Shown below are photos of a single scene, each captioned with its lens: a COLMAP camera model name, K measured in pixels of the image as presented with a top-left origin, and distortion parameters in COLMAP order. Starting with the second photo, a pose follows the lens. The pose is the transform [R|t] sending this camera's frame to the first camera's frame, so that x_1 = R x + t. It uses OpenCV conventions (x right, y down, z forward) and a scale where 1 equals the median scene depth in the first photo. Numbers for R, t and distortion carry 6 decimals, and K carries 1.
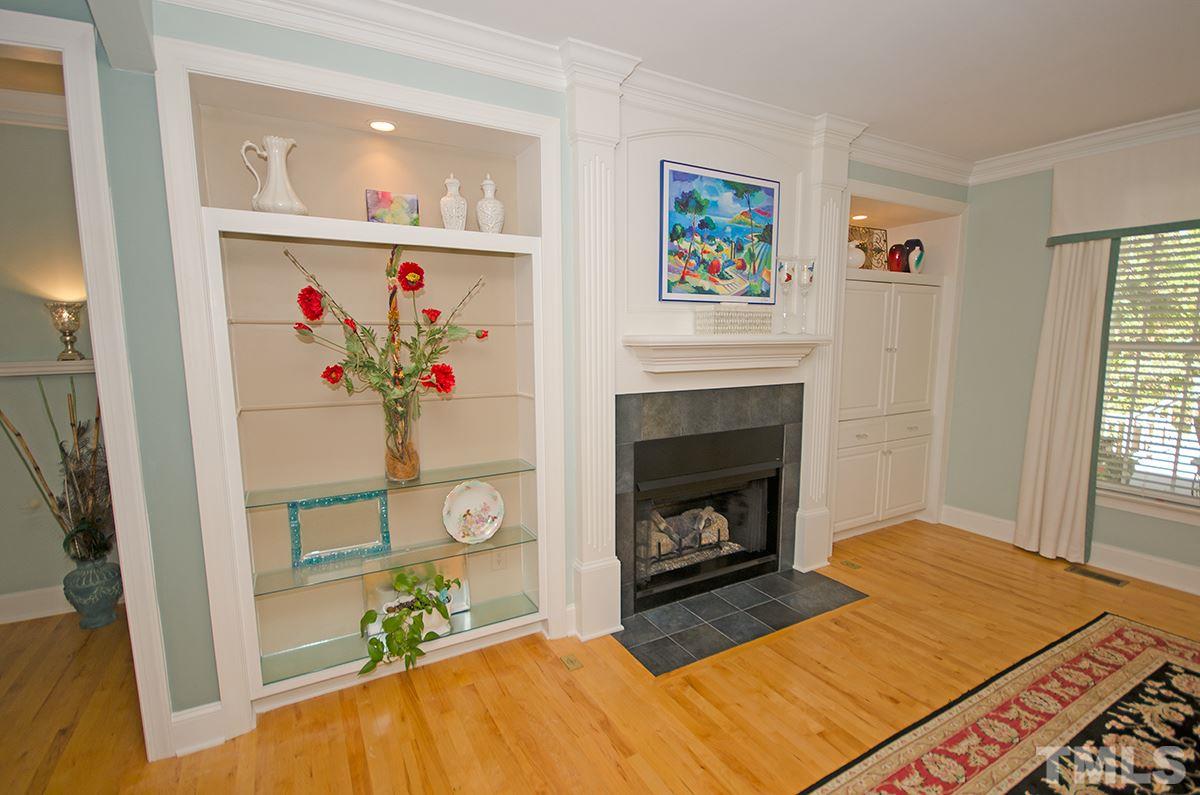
lens RADIAL K [[537.5, 0, 604.0], [0, 537.5, 409.2], [0, 0, 1]] dist [0.000681, 0.000482]
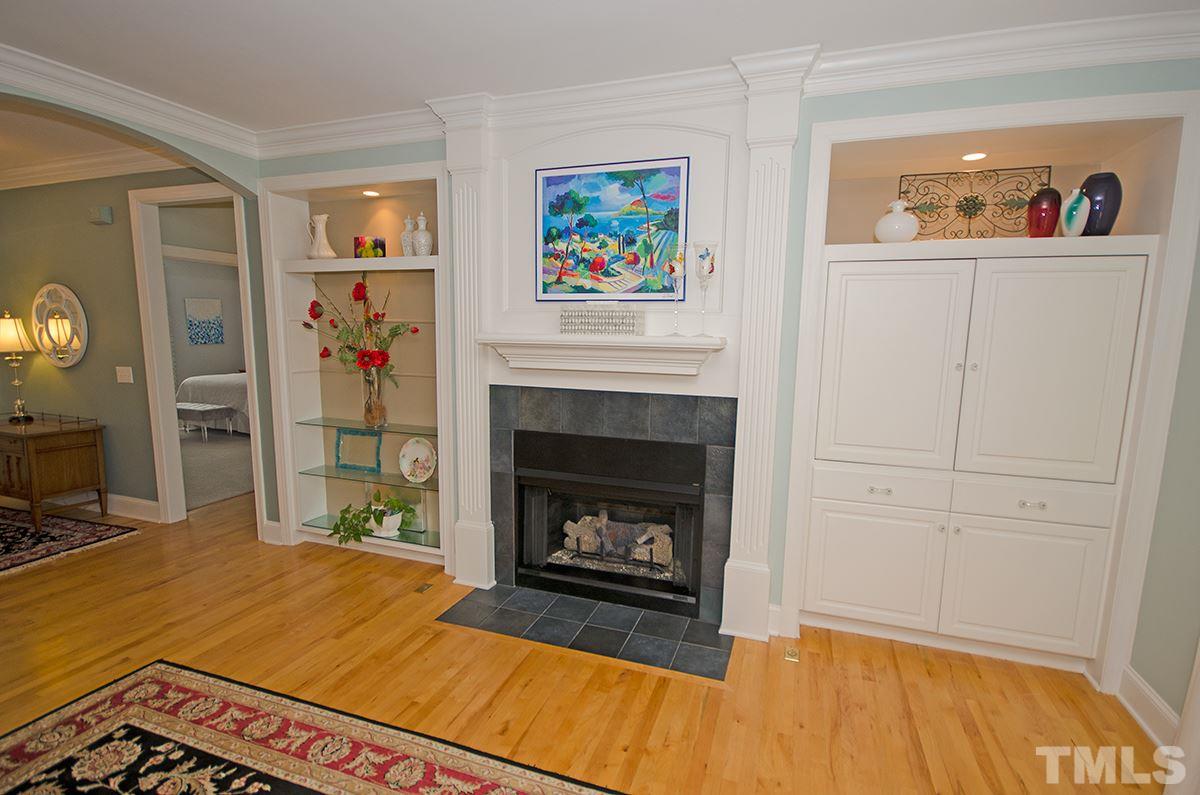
lens RADIAL K [[567.7, 0, 617.7], [0, 567.7, 410.4], [0, 0, 1]] dist [0.000494, -0.014257]
pose [[0.661256, 0.119851, -0.740524, 1.017251], [-0.119429, 0.991384, 0.053807, -0.063613], [0.740592, 0.052860, 0.669873, 0.356633]]
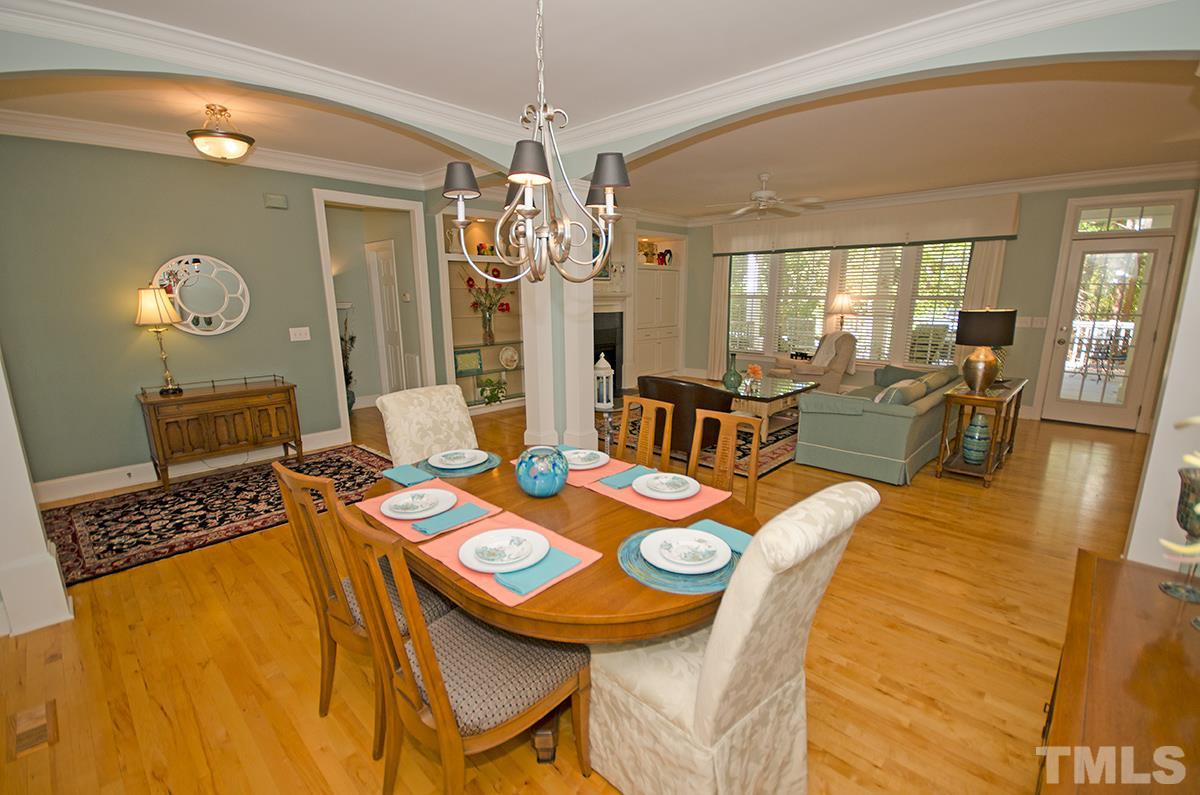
lens RADIAL K [[521.8, 0, 601.9], [0, 521.8, 410.6], [0, 0, 1]] dist [0.000437, -0.000164]
pose [[0.960054, -0.063148, 0.272597, -0.481347], [0.038909, 0.994865, 0.093432, 0.206529], [-0.277097, -0.079093, 0.957581, -1.550702]]
